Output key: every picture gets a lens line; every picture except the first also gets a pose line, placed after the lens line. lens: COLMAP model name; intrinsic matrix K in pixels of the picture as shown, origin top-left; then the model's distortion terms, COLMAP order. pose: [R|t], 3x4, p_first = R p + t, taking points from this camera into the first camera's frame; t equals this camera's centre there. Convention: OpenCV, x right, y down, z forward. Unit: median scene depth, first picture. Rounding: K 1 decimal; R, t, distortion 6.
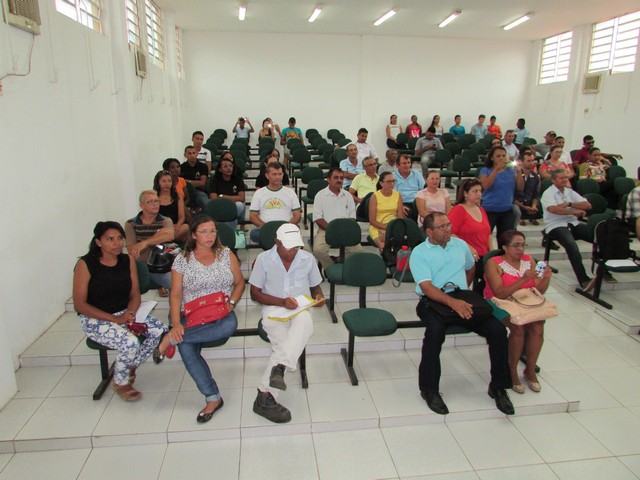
lens RADIAL K [[462.0, 0, 322.9], [0, 462.0, 236.8], [0, 0, 1]] dist [-0.047365, 0.043325]
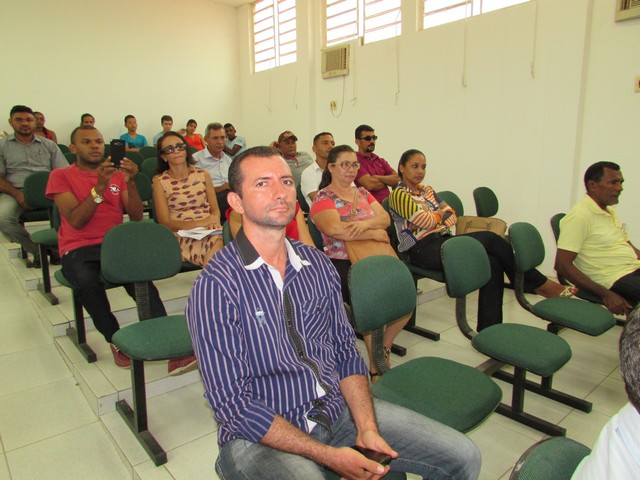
lens RADIAL K [[456.5, 0, 321.2], [0, 456.5, 237.2], [0, 0, 1]] dist [-0.024113, 0.003607]
pose [[0.833565, -0.108783, 0.541605, 0.205325], [0.142007, 0.989668, -0.019778, -0.086733], [-0.533858, 0.093398, 0.840400, 0.498304]]
